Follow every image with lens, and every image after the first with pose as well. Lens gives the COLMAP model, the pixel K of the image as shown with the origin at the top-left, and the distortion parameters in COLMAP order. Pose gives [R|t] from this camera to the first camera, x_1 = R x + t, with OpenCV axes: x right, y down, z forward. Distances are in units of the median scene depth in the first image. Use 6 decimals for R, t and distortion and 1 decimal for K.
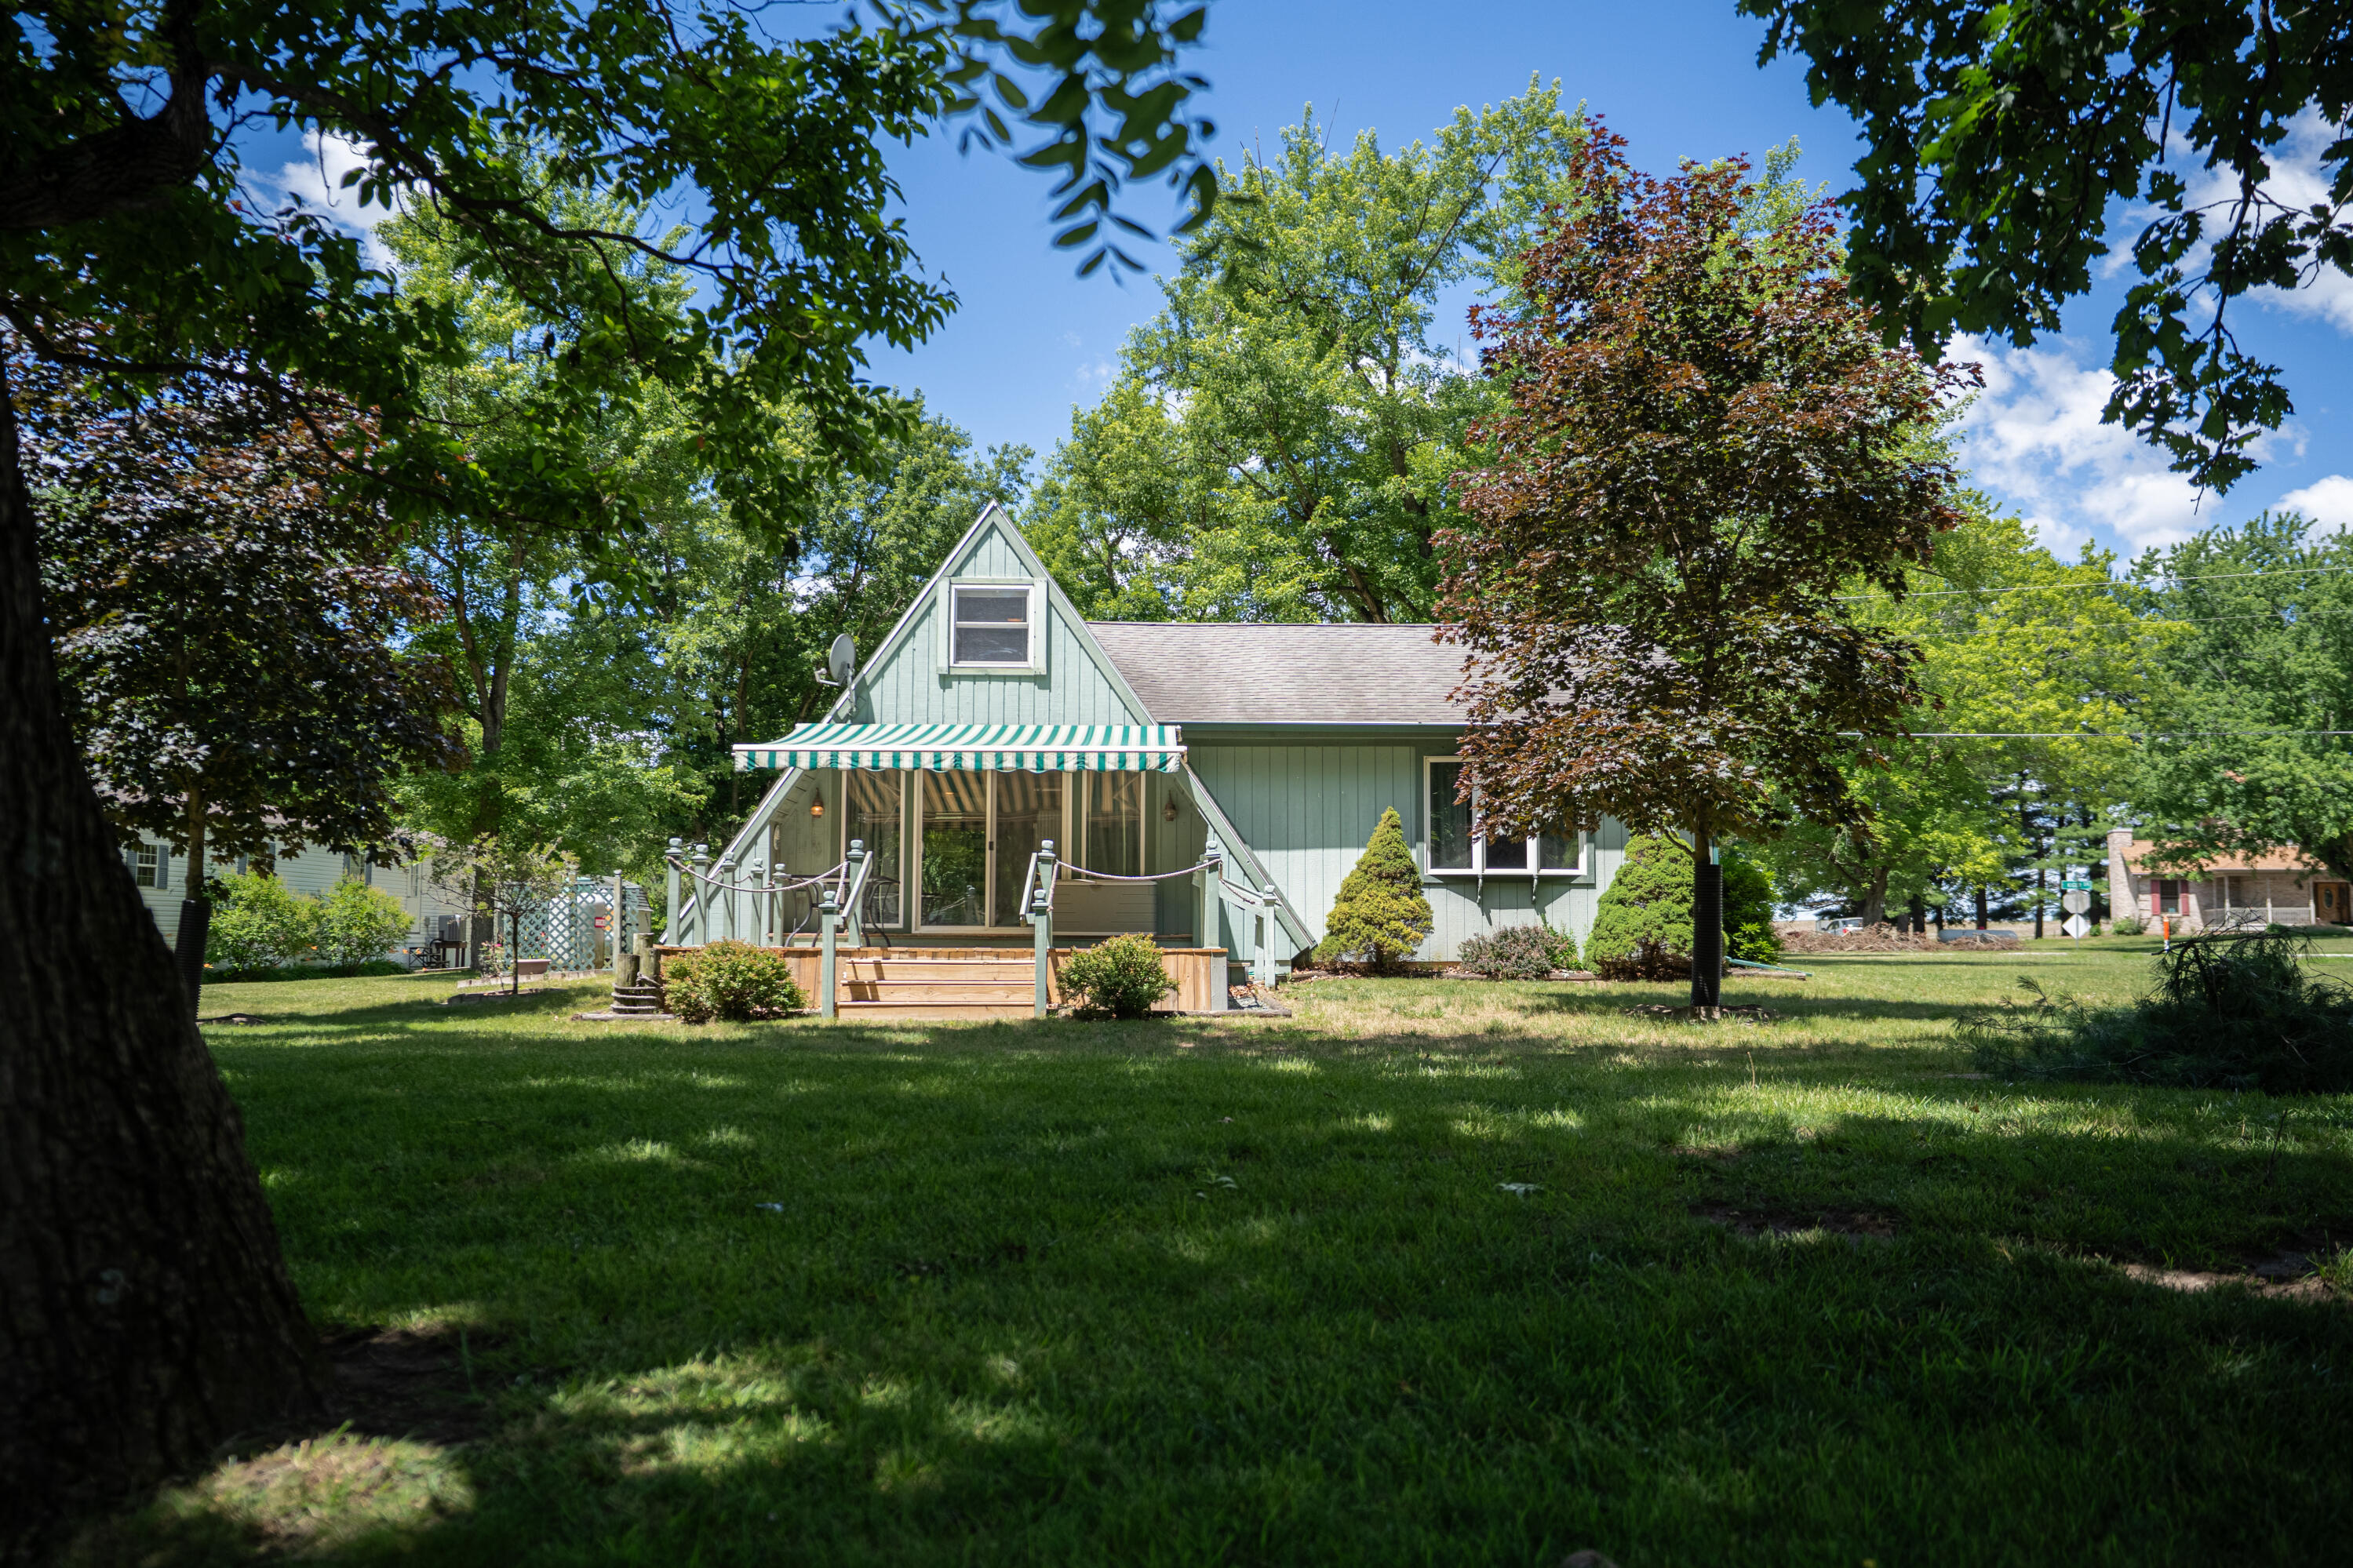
lens RADIAL K [[1876.9, 0, 1176.5], [0, 1876.9, 784.0], [0, 0, 1]] dist [0.048253, -0.001398]
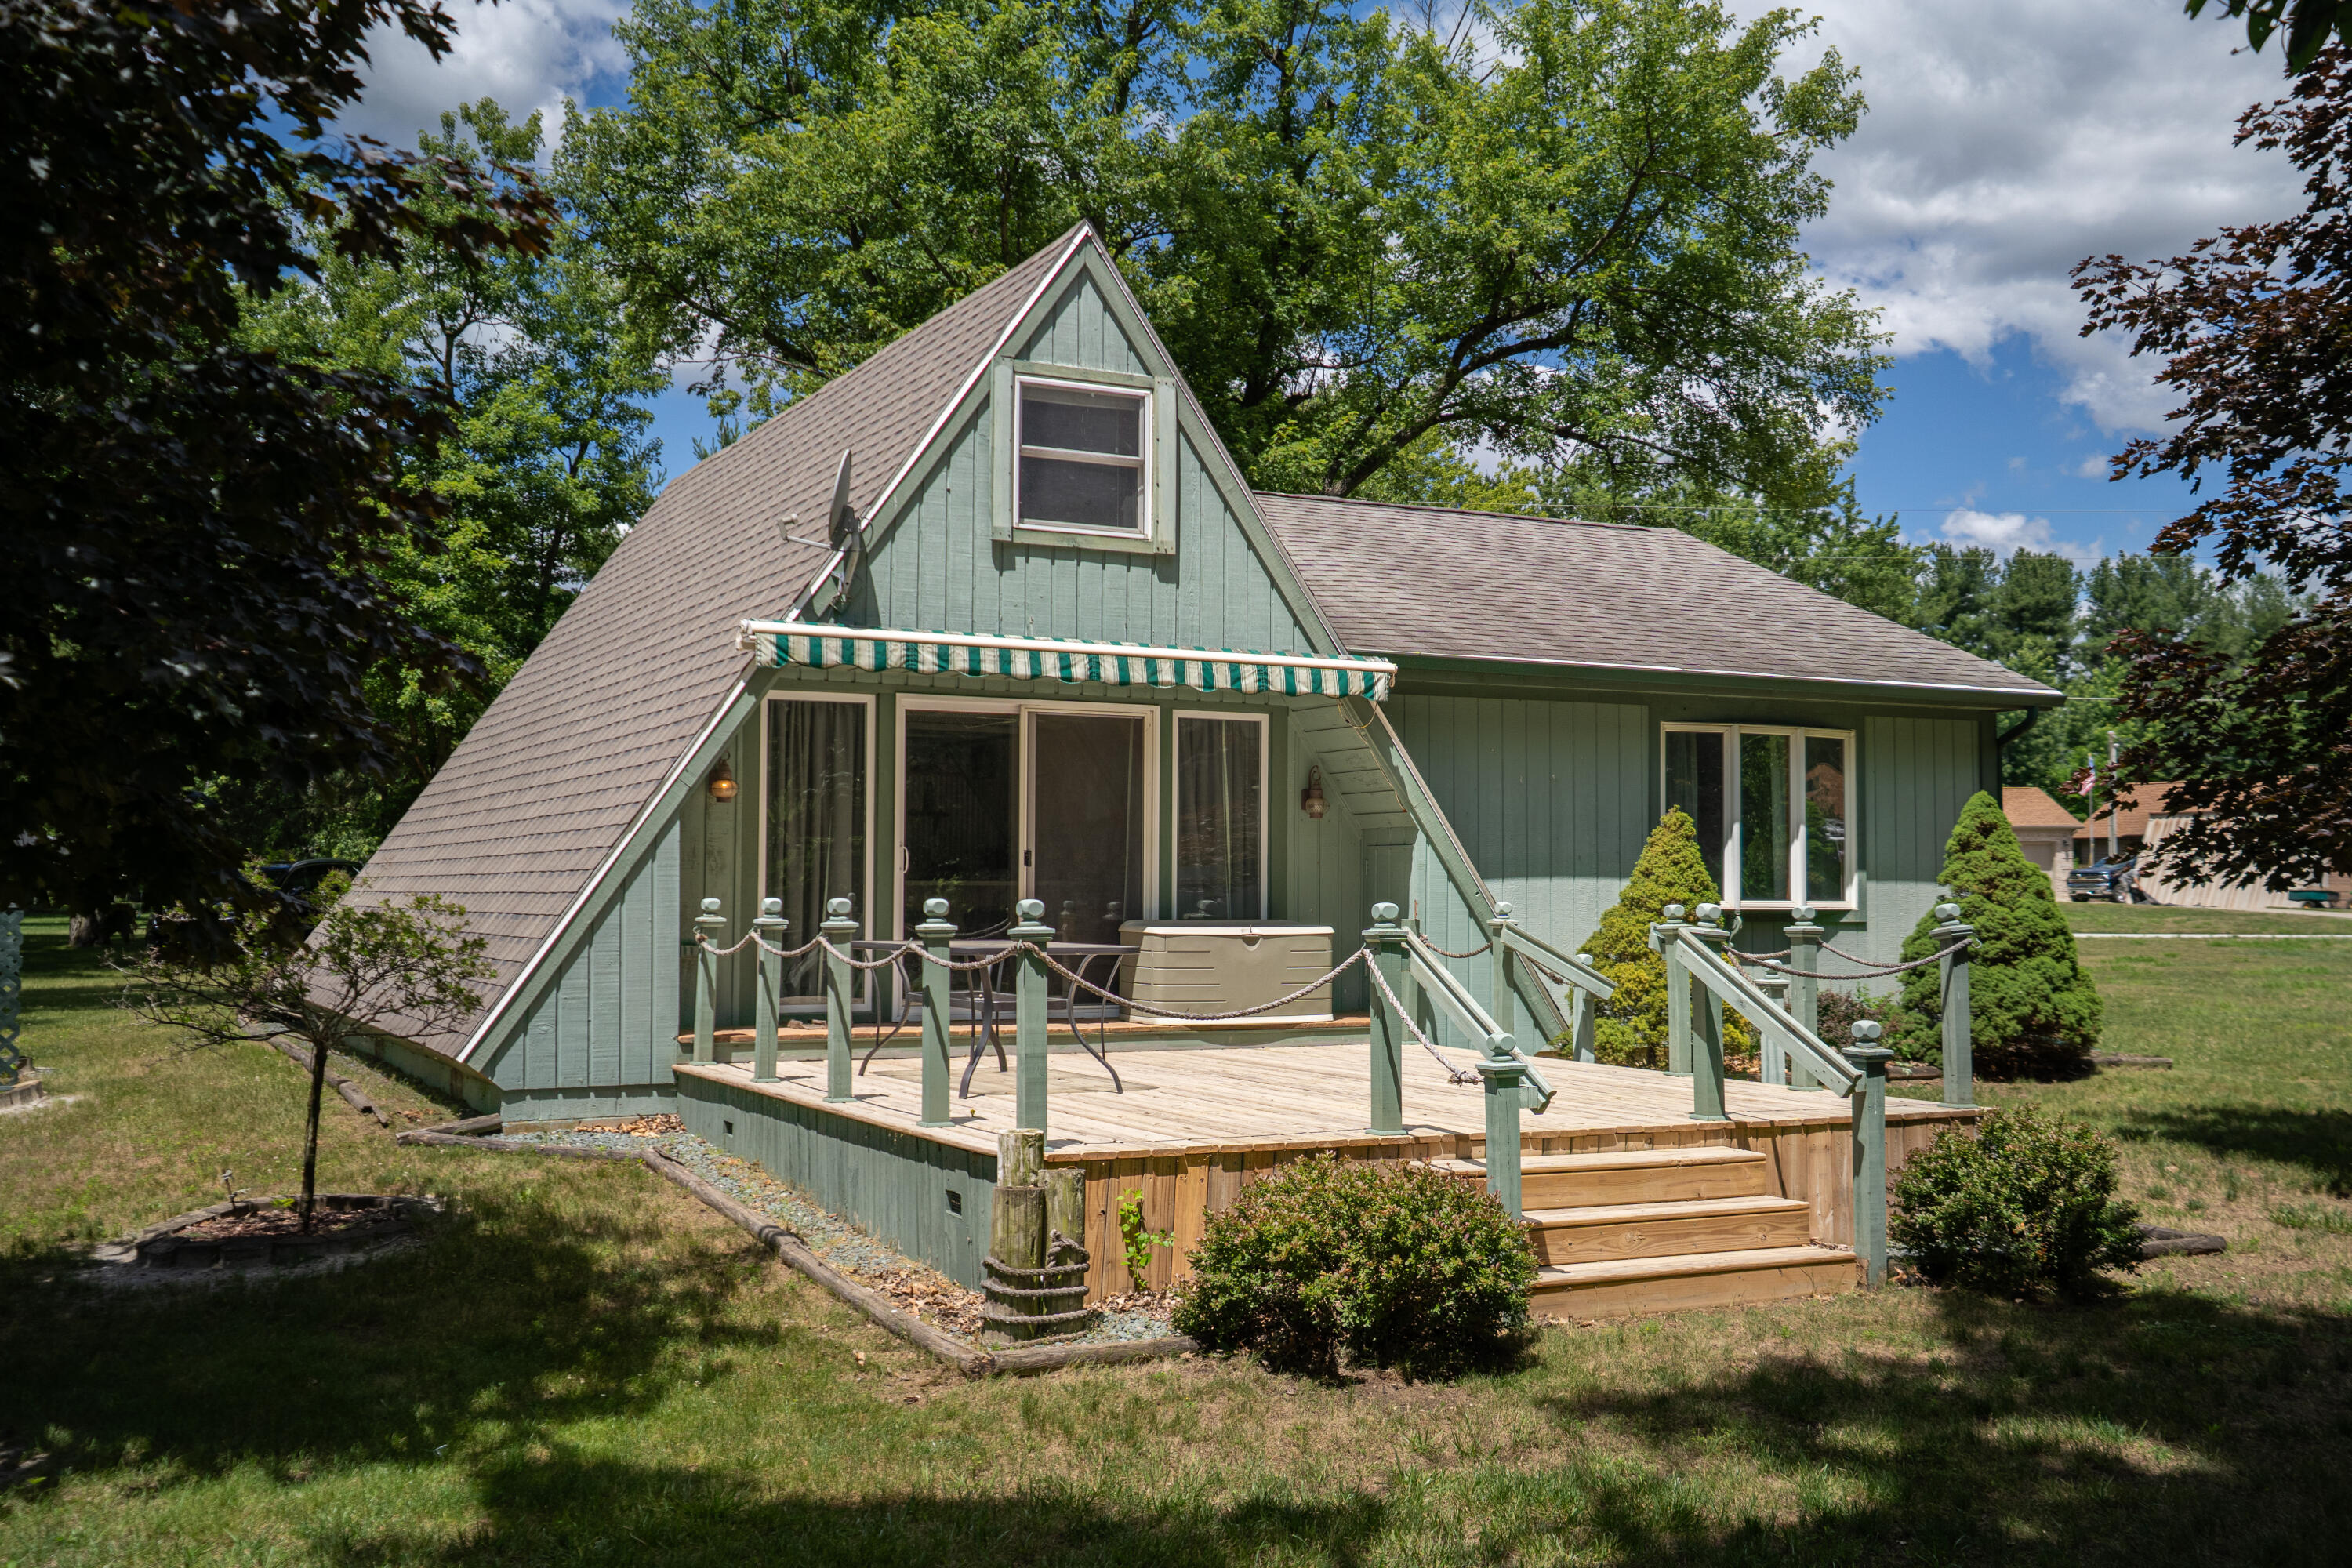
lens RADIAL K [[2255.2, 0, 1185.0], [0, 2255.2, 753.0], [0, 0, 1]] dist [0.072627, 0.008735]
pose [[0.900524, 0.027864, 0.433912, -0.352945], [-0.039472, 0.999063, 0.017763, -0.011880], [-0.433010, -0.033123, 0.900780, 0.396754]]
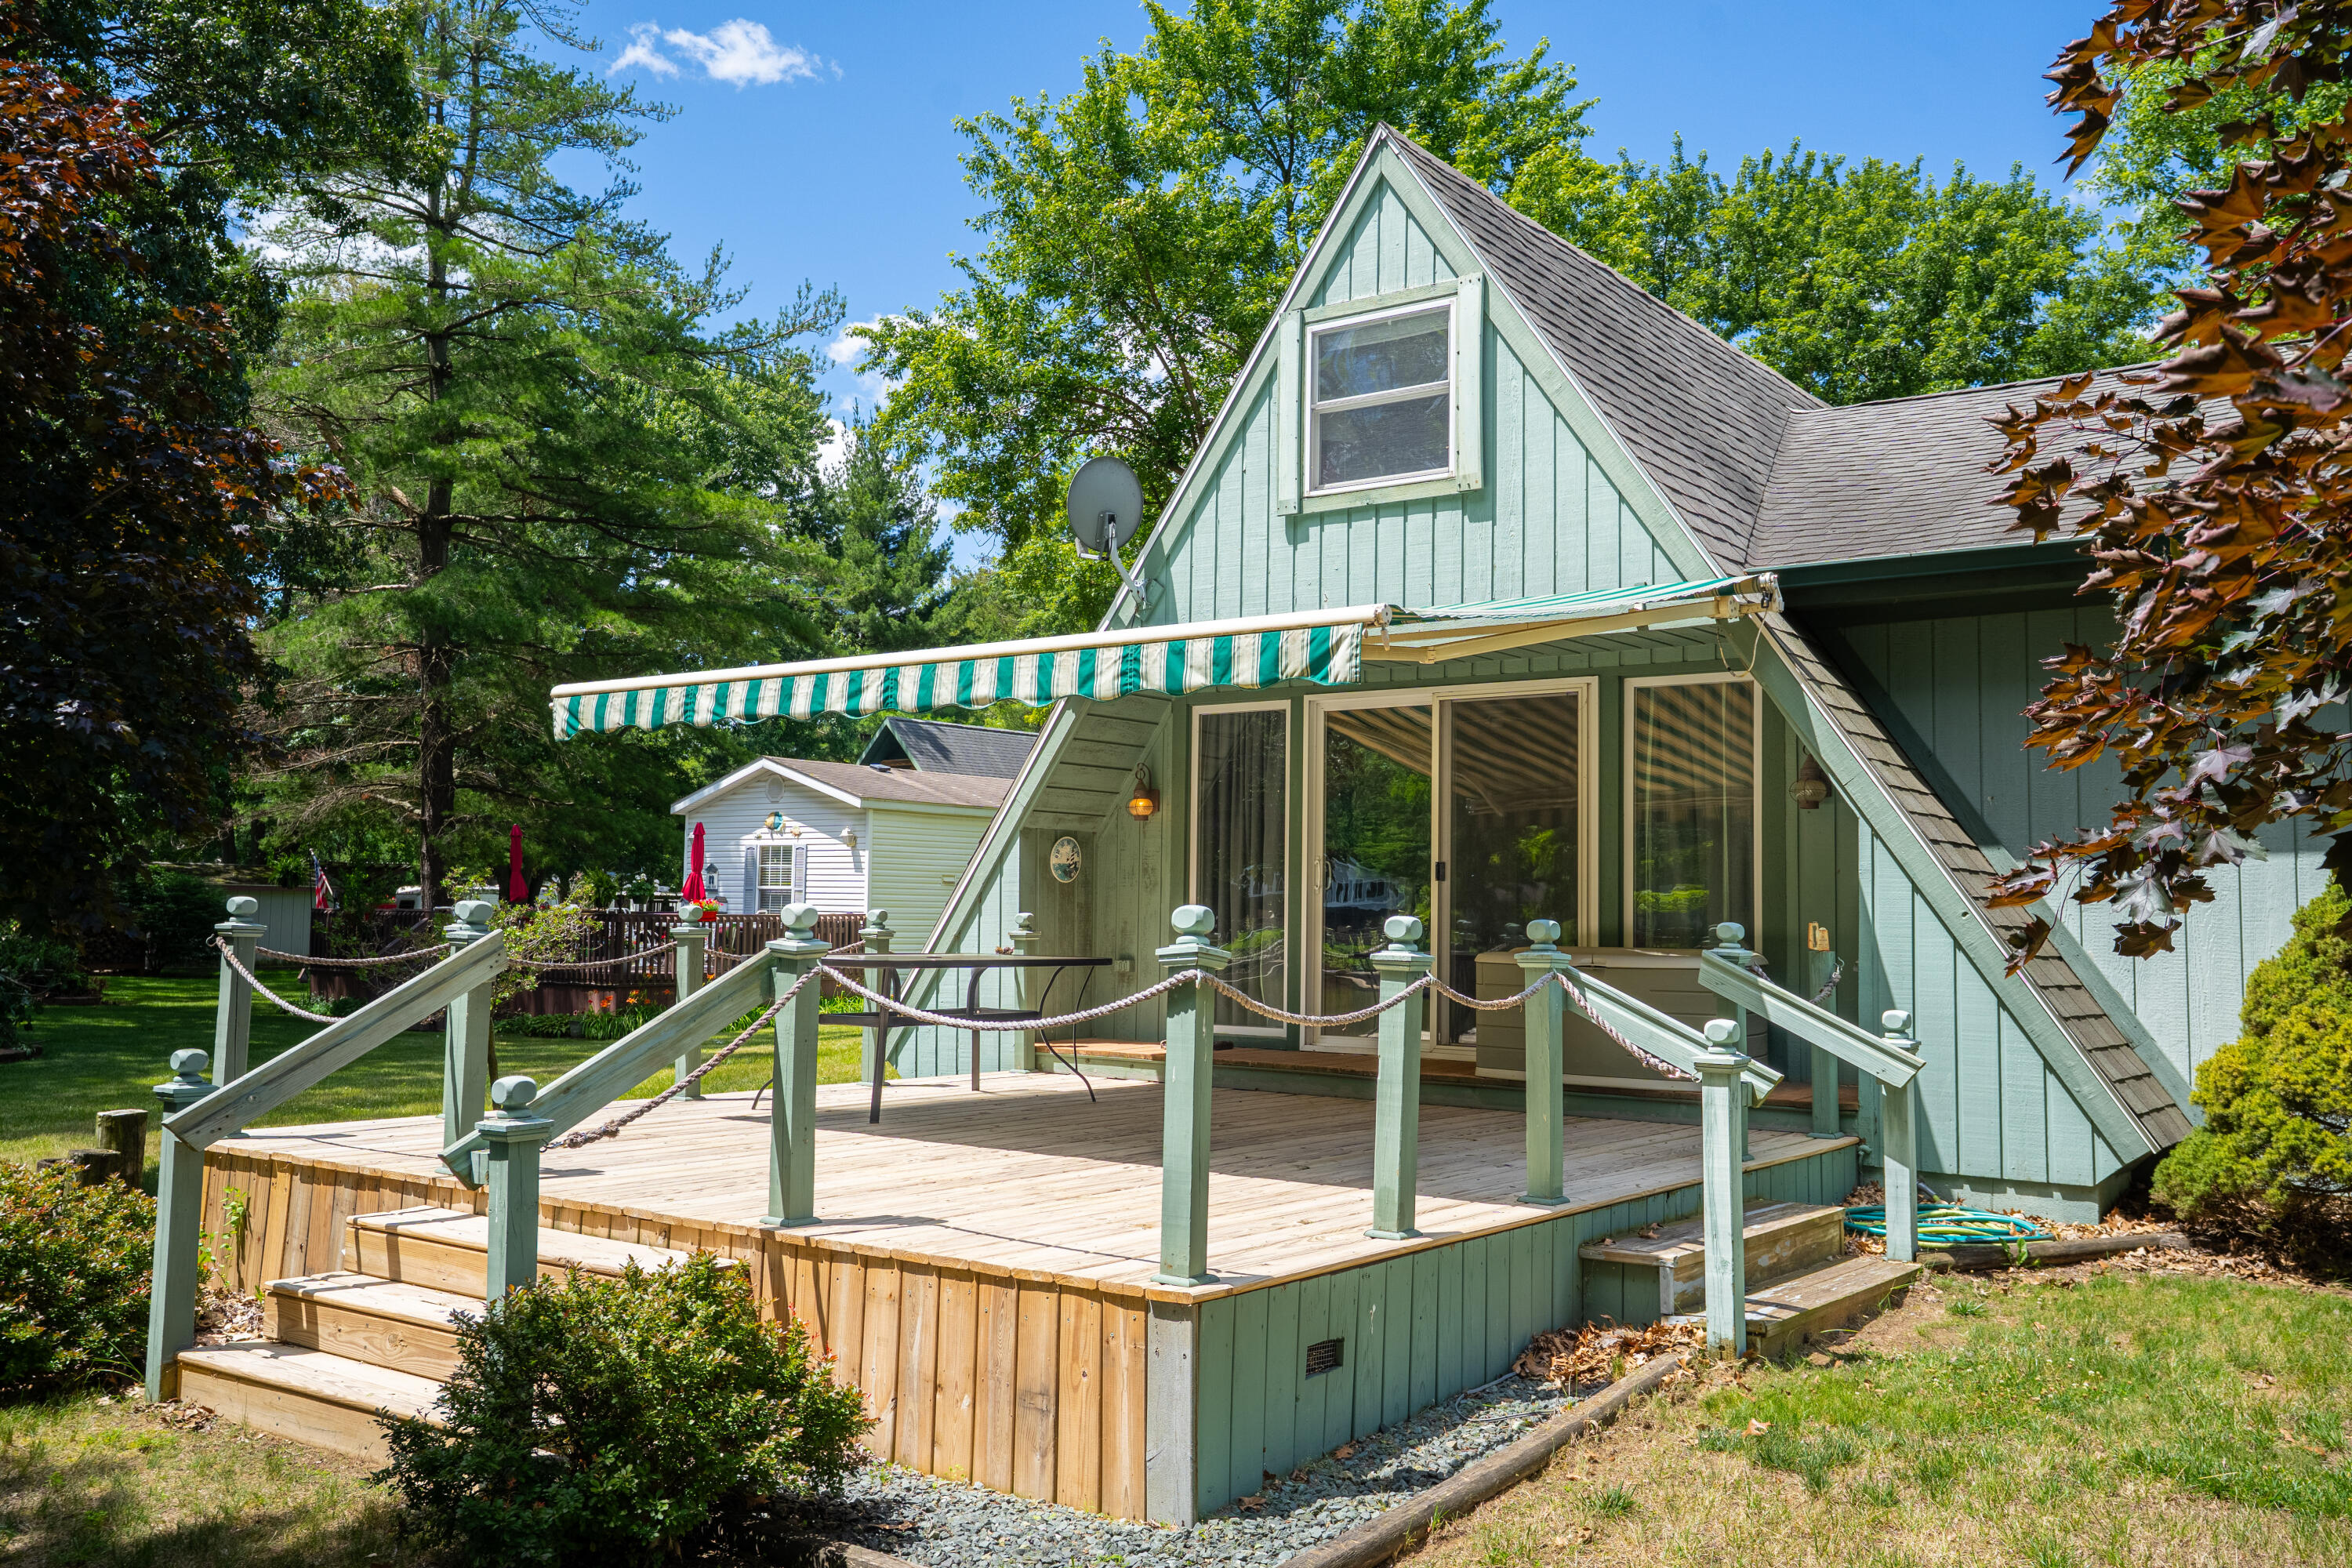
lens RADIAL K [[1982.5, 0, 1176.0], [0, 1982.5, 784.0], [0, 0, 1]] dist [0.001510, 0.114683]
pose [[0.785096, -0.033150, -0.618486, 0.161160], [0.040929, 0.999161, -0.001600, 0.009297], [0.618020, -0.024058, 0.785794, 0.583818]]
